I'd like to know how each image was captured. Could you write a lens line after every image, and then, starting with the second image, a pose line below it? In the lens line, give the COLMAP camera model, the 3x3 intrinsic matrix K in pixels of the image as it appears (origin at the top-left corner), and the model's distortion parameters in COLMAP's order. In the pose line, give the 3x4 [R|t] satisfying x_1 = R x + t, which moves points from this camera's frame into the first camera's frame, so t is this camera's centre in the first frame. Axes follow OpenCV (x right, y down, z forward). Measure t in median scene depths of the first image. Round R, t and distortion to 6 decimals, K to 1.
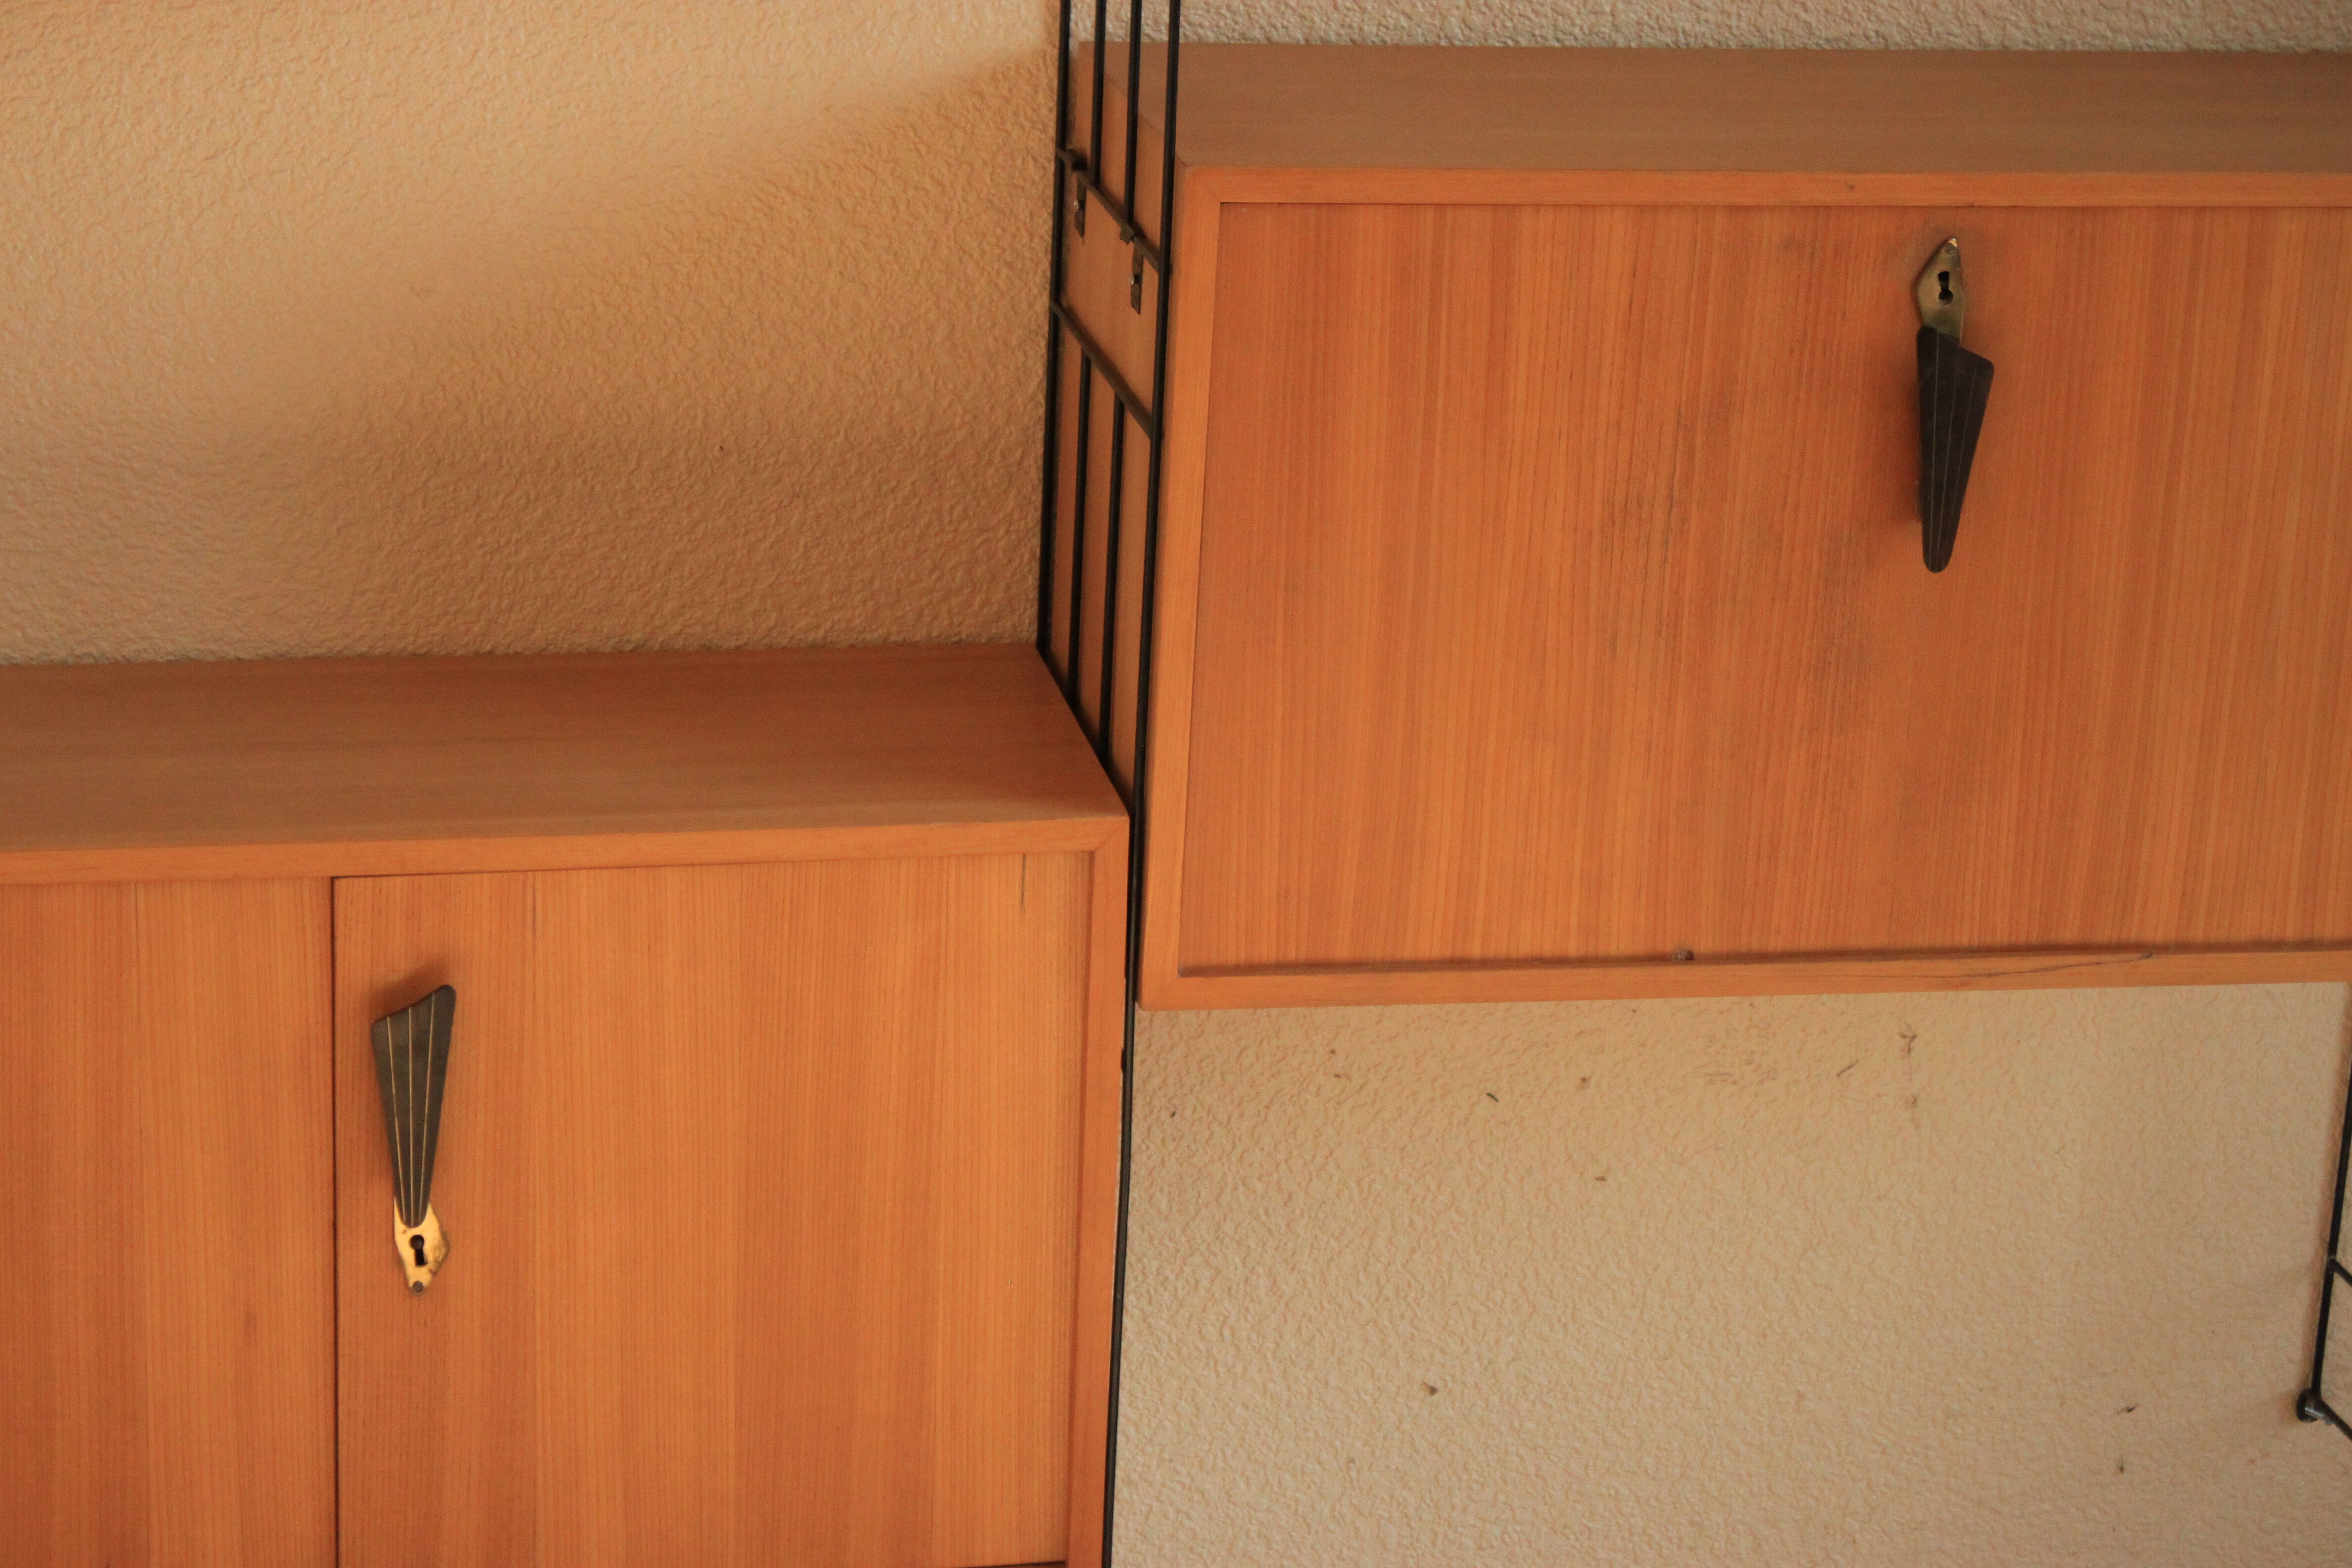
lens RADIAL K [[5775.8, 0, 1193.2], [0, 5775.8, 772.3], [0, 0, 1]] dist [0.113695, 0.000000]
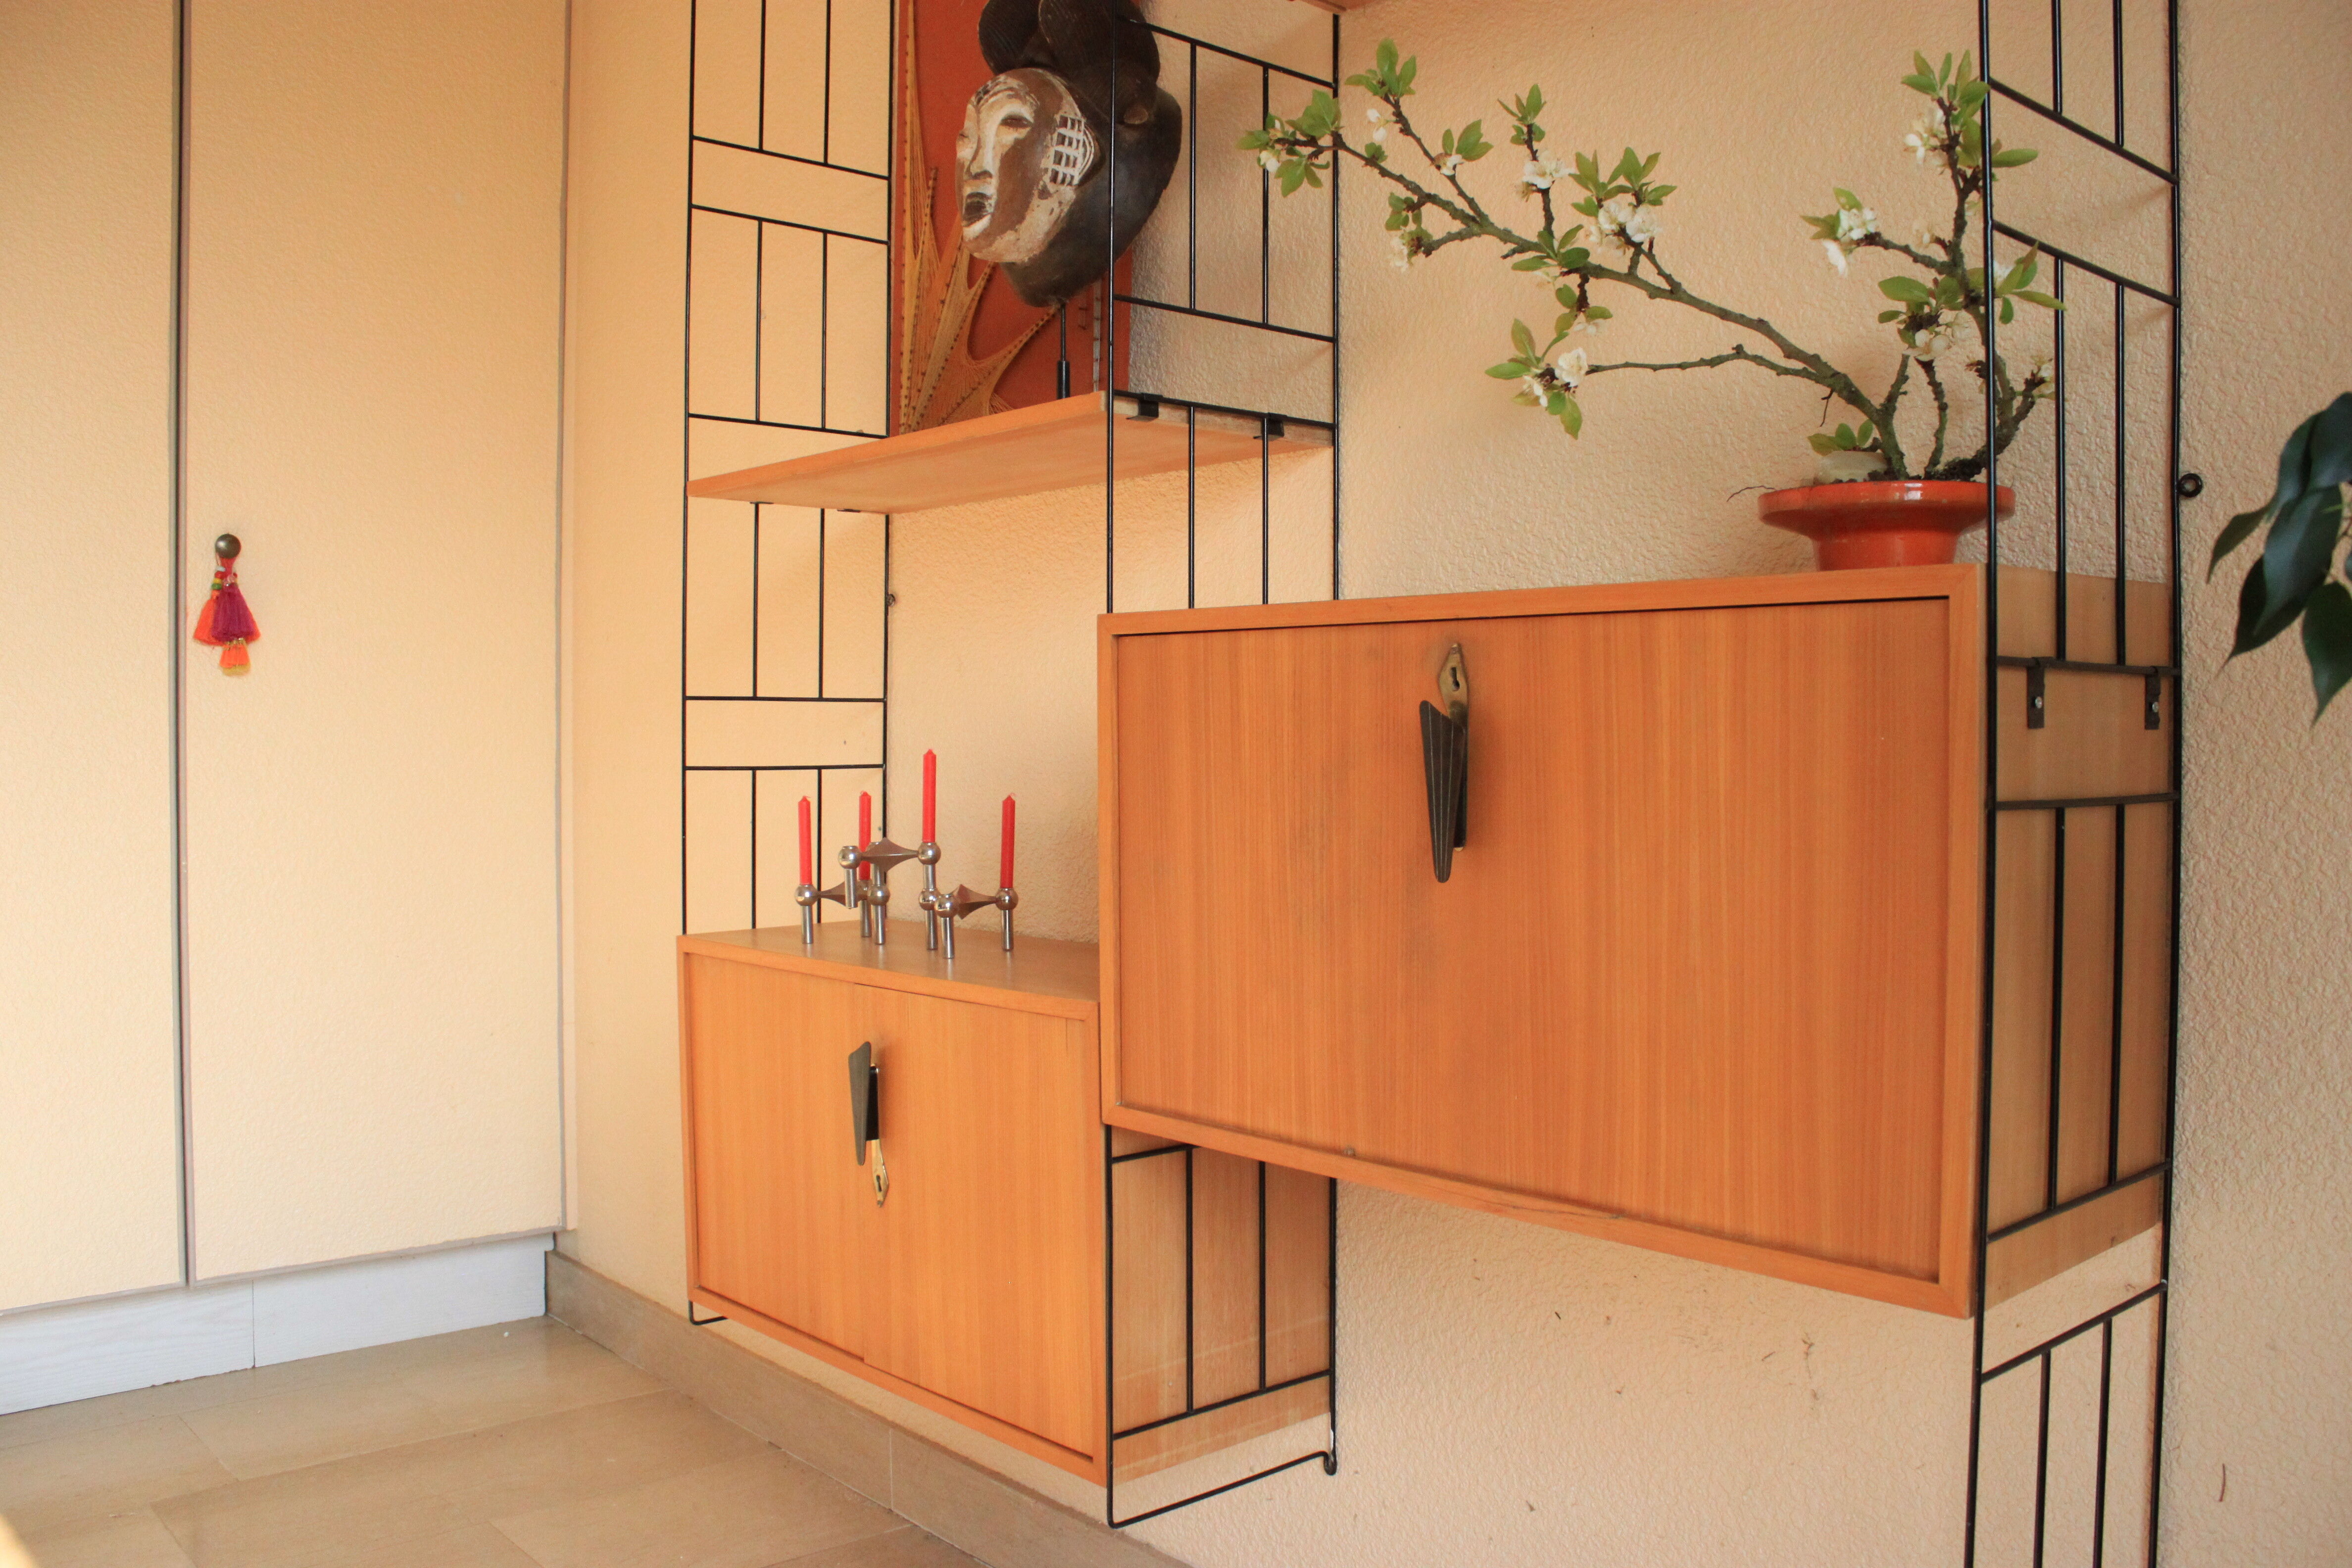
lens RADIAL K [[1963.6, 0, 1183.1], [0, 1963.6, 771.8], [0, 0, 1]] dist [-0.124759, 0.059884]
pose [[0.500154, -0.028939, -0.865453, 0.502182], [-0.246884, 0.953195, -0.174550, 0.037340], [0.829996, 0.300968, 0.469600, 0.714096]]
